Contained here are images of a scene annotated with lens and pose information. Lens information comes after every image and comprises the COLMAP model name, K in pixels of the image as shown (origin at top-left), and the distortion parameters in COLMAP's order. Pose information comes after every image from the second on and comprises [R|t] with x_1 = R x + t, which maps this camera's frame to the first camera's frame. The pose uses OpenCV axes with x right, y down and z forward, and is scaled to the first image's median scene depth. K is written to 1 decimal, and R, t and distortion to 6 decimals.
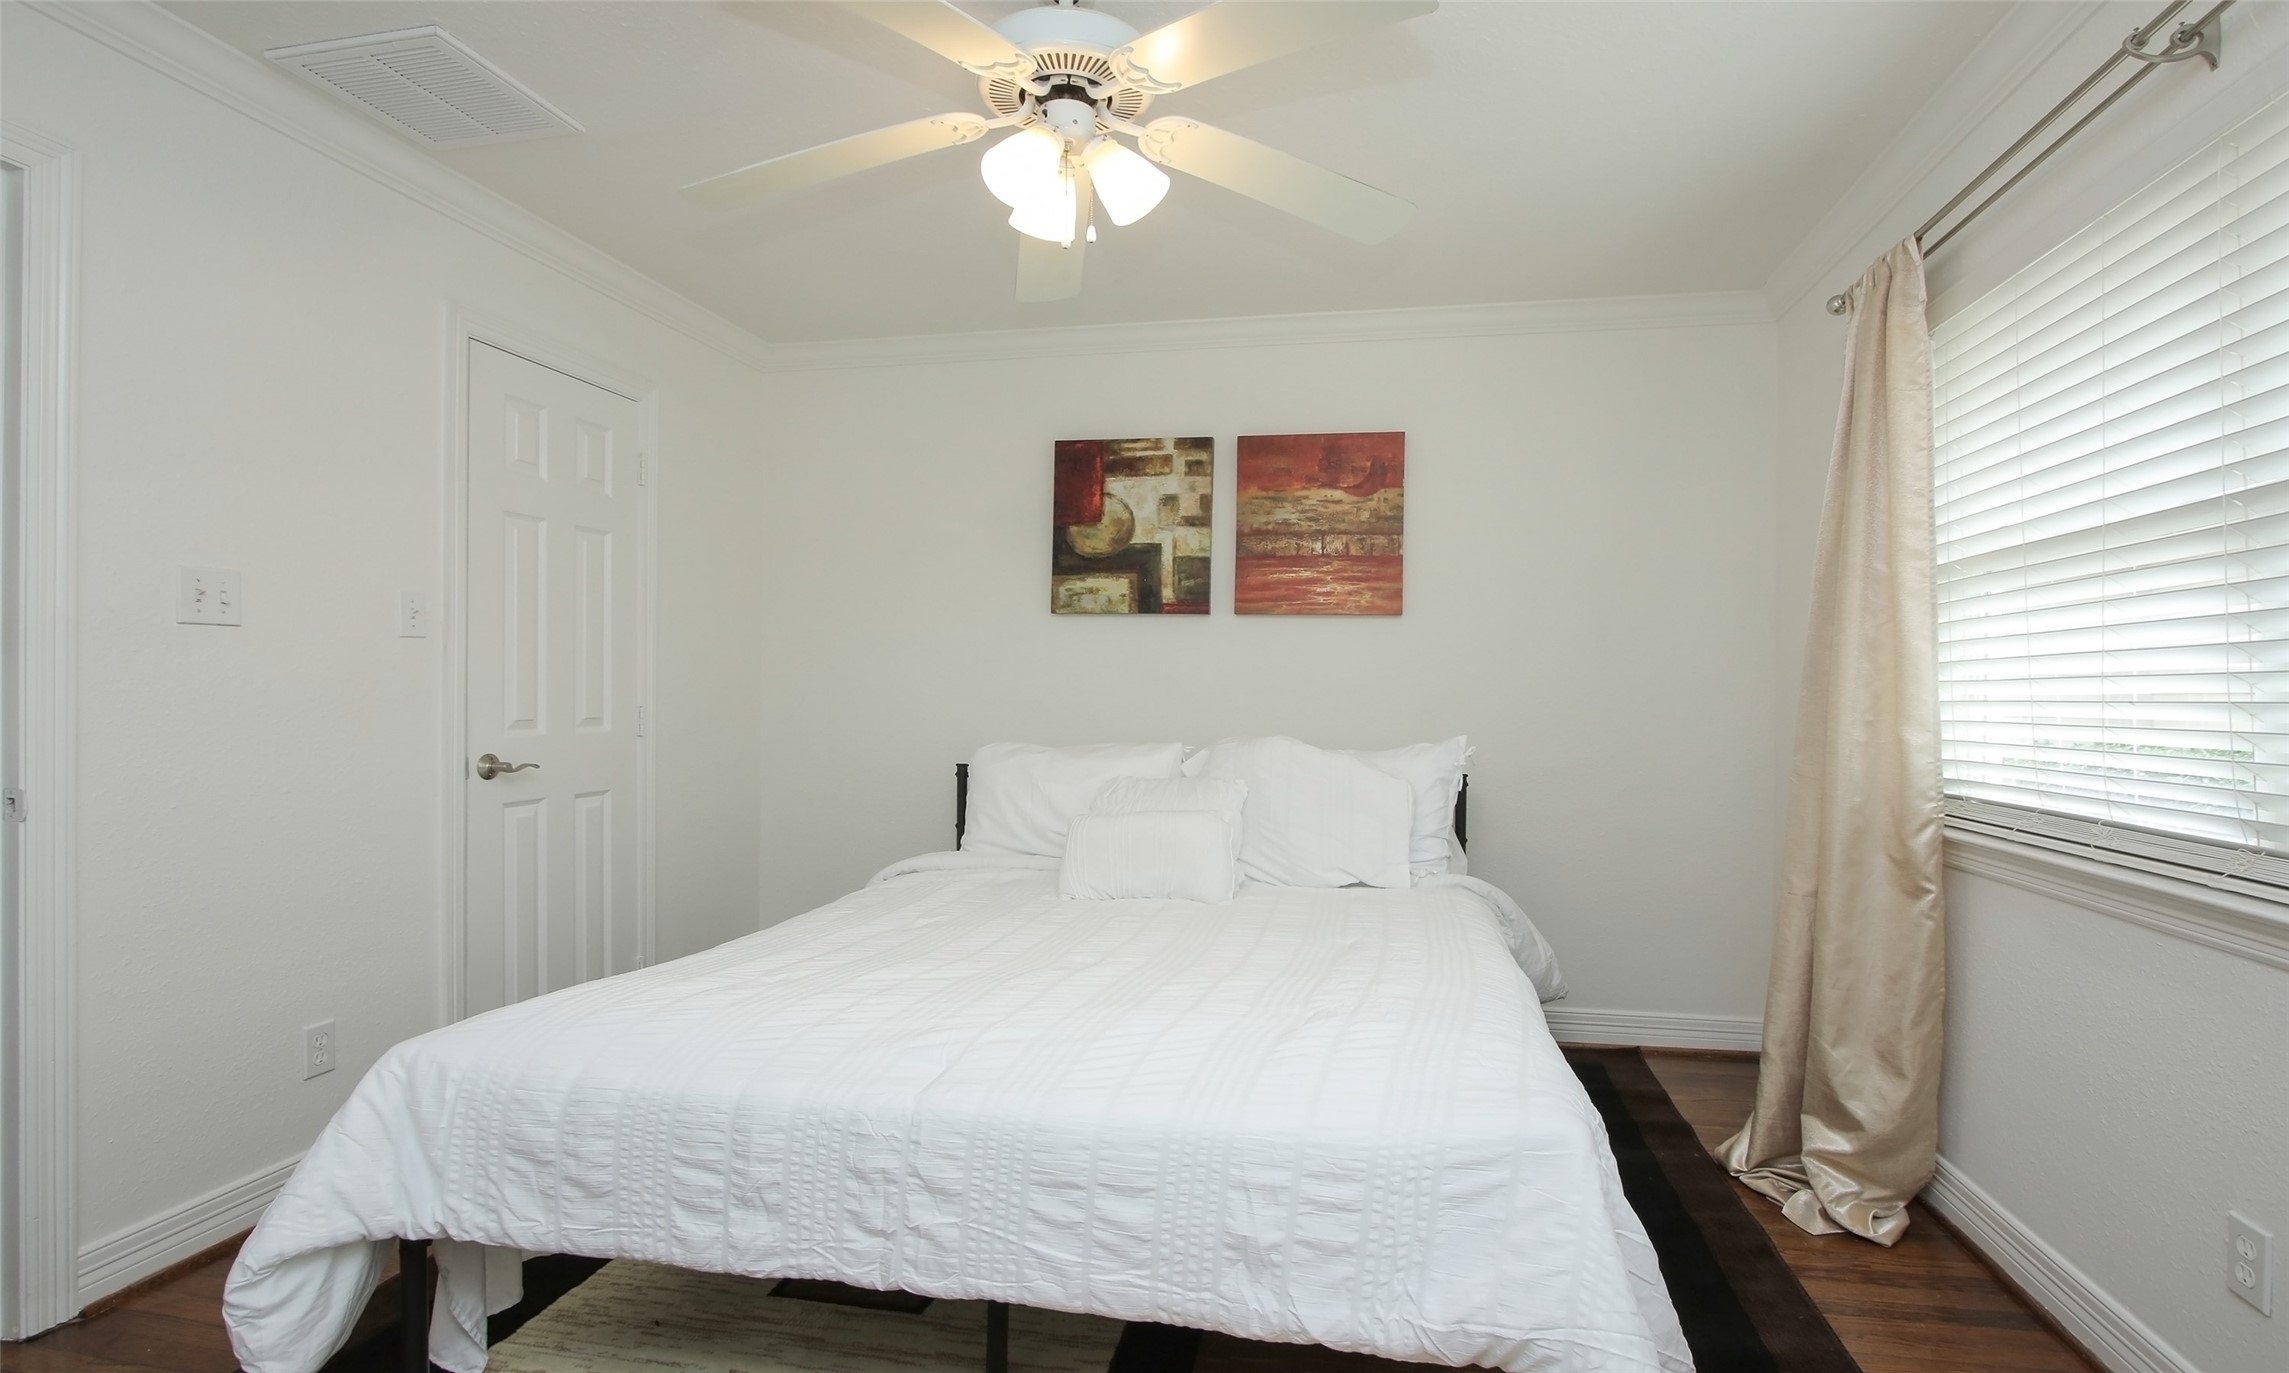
lens RADIAL K [[1146.8, 0, 1161.6], [0, 1146.8, 698.0], [0, 0, 1]] dist [-0.022268, 0.005263]
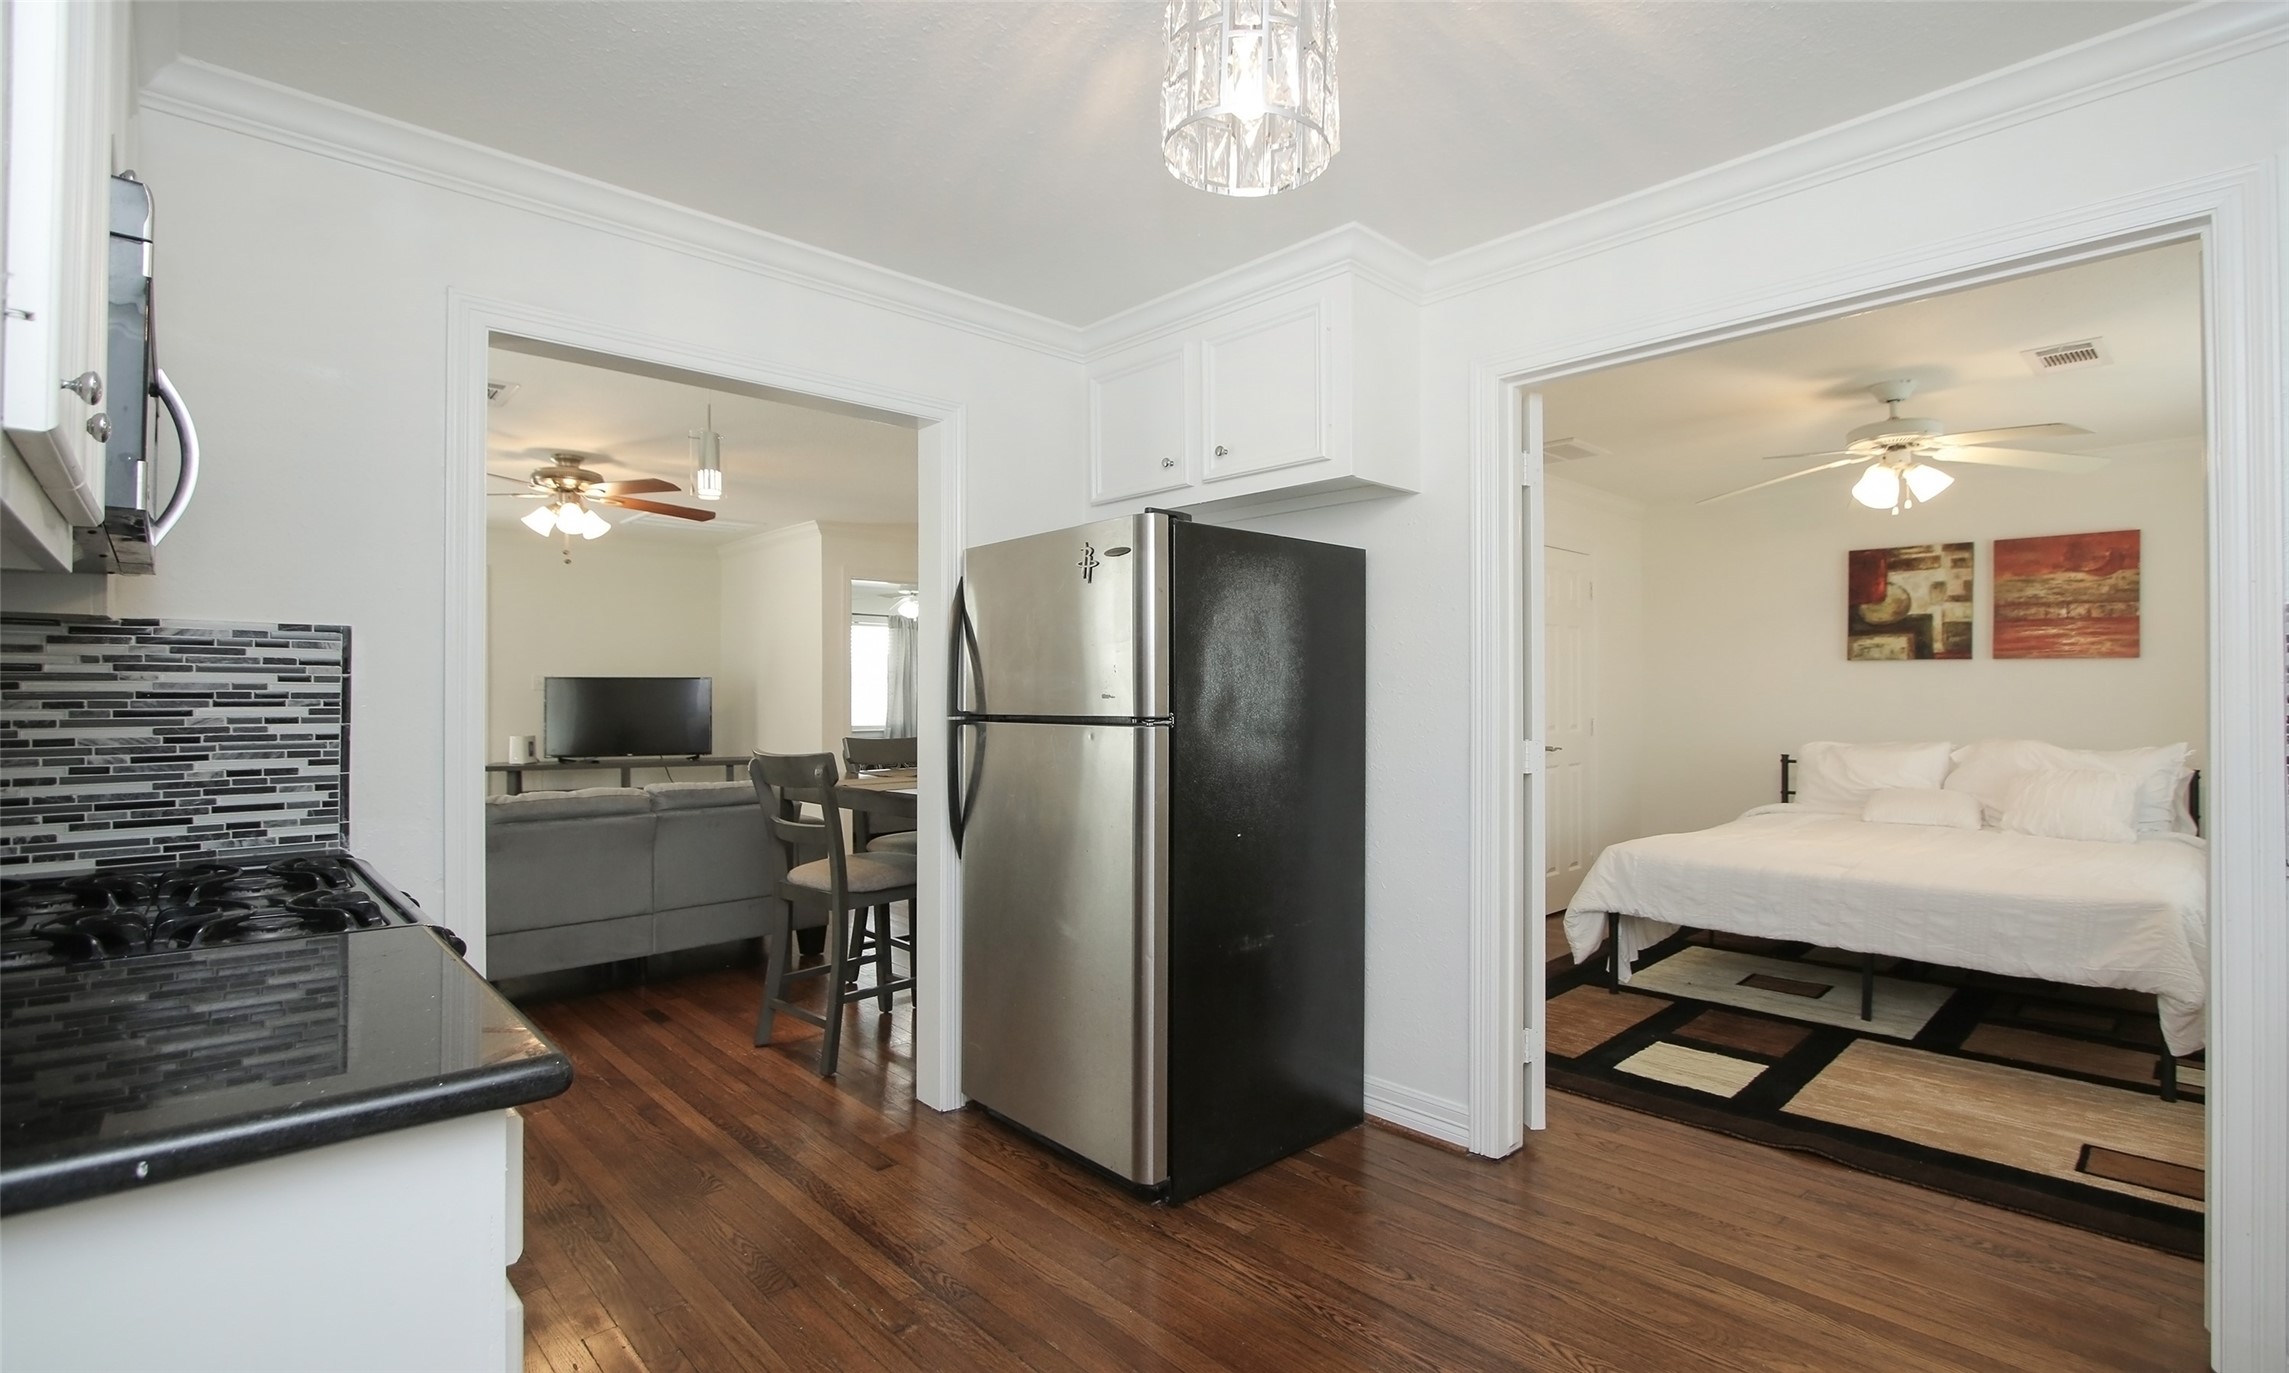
lens RADIAL K [[1054.2, 0, 1171.3], [0, 1054.2, 691.6], [0, 0, 1]] dist [-0.020823, 0.006537]
pose [[0.823154, -0.008323, -0.567757, -0.049353], [0.001798, 0.999926, -0.012051, -0.016903], [0.567816, 0.008899, 0.823108, -0.776078]]
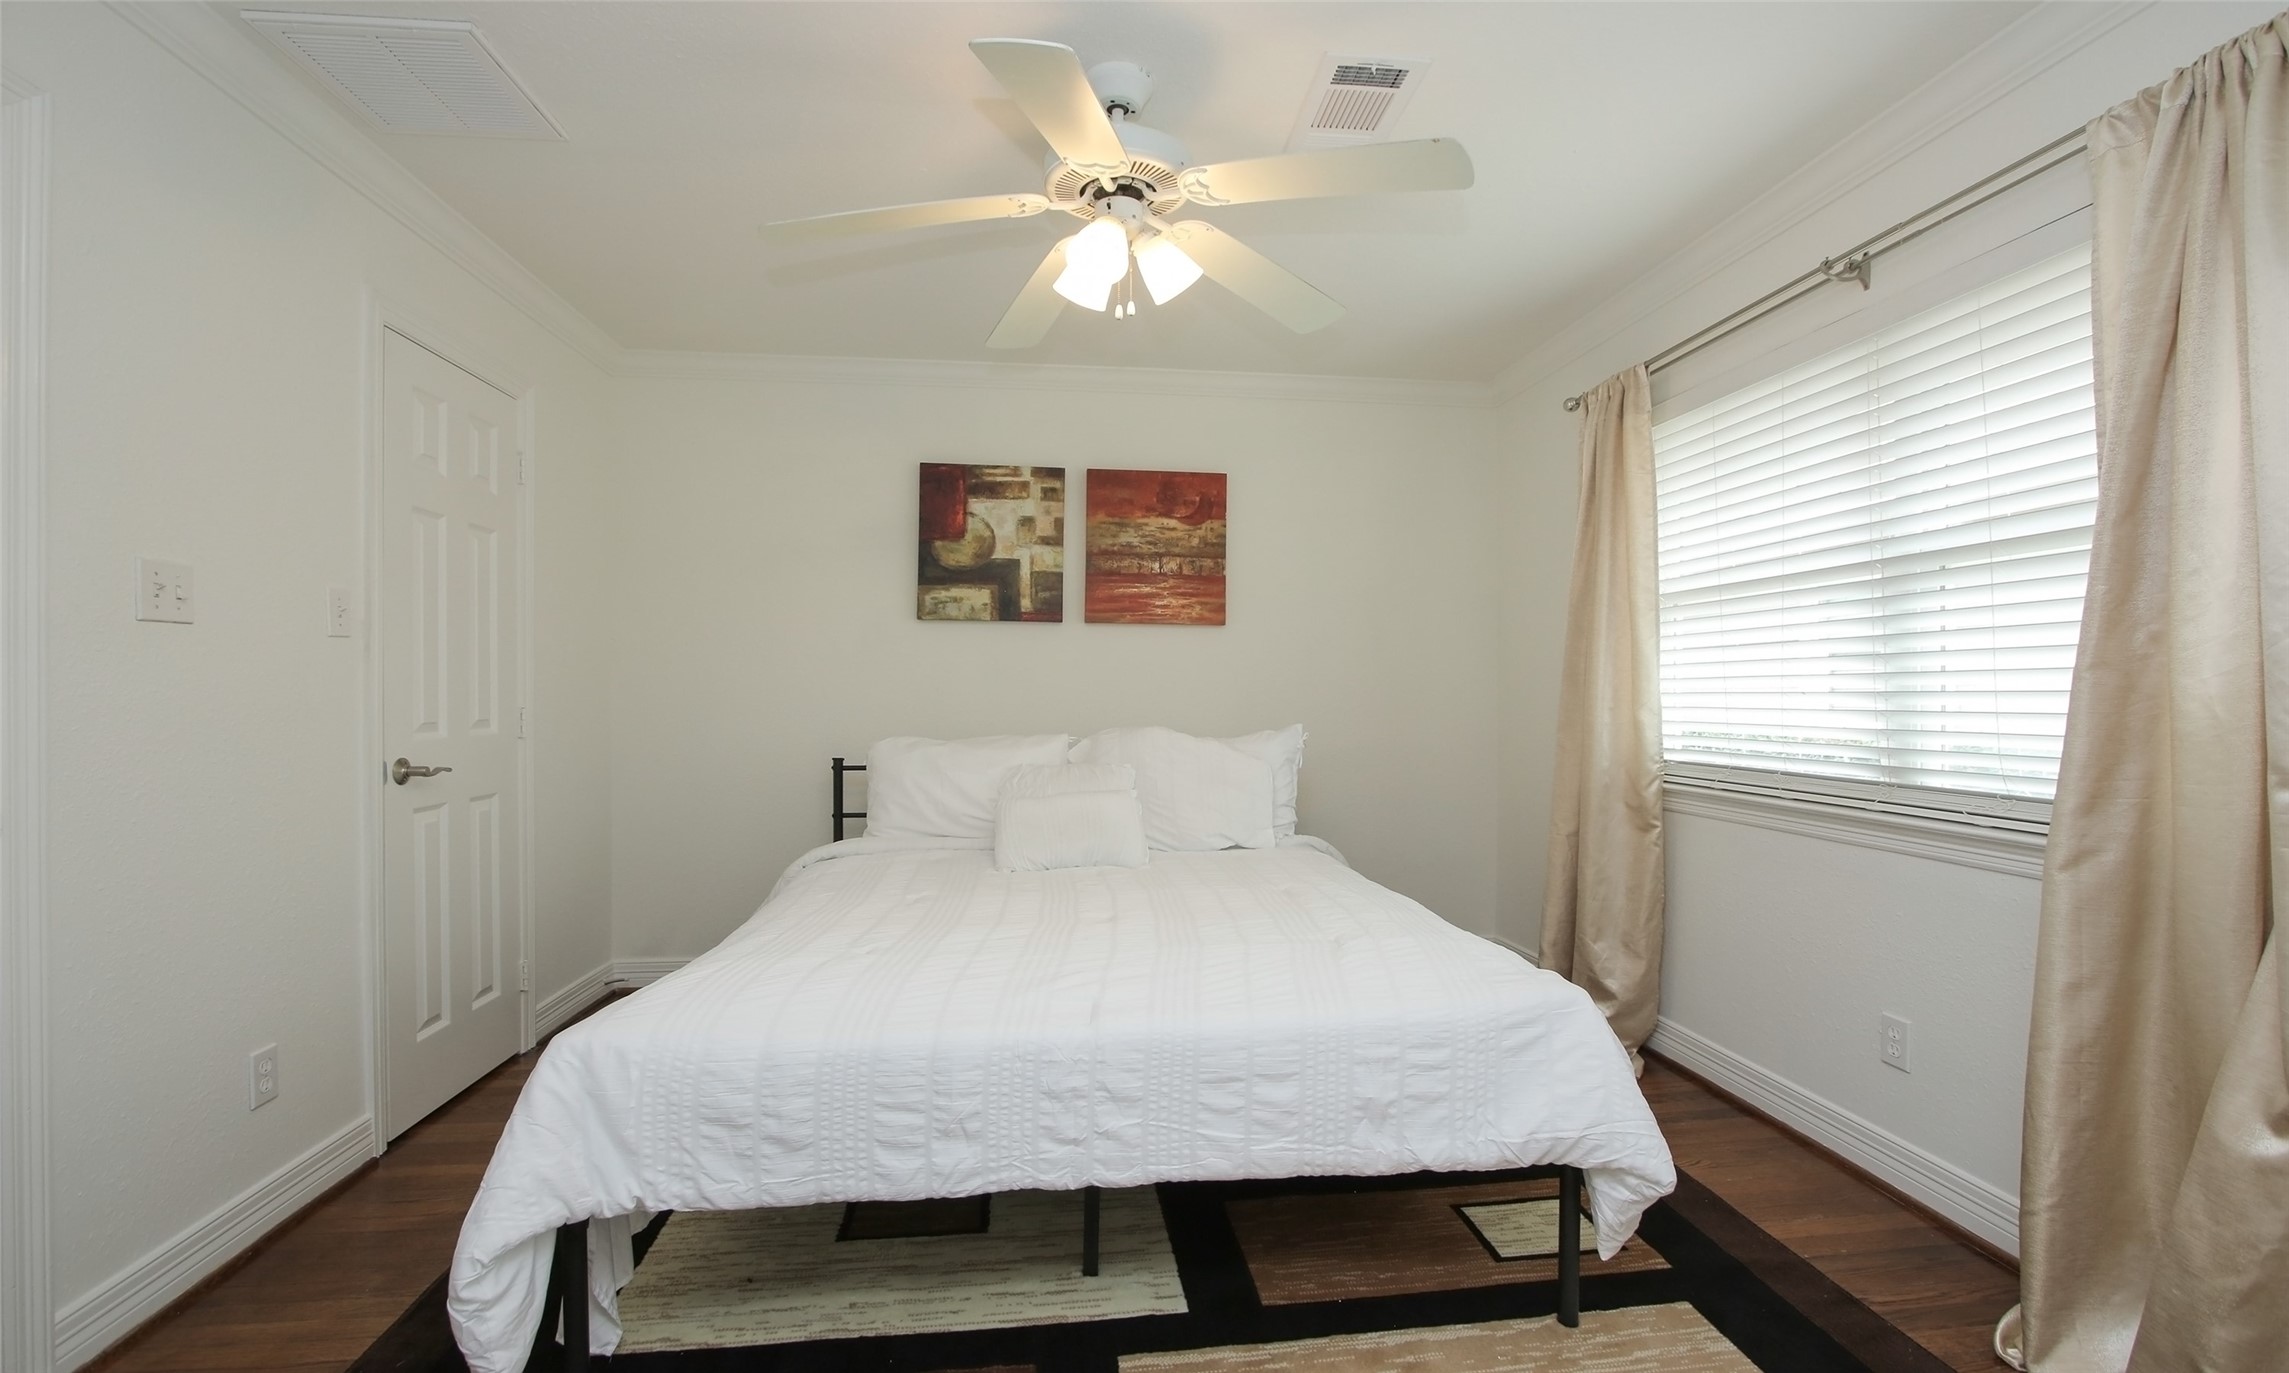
lens RADIAL K [[1050.2, 0, 1158.8], [0, 1050.2, 696.3], [0, 0, 1]] dist [-0.023203, 0.005003]
pose [[0.949325, -0.007624, 0.314204, -0.211047], [0.007582, 0.999970, 0.001358, 0.000457], [-0.314205, 0.001093, 0.949355, -0.030284]]
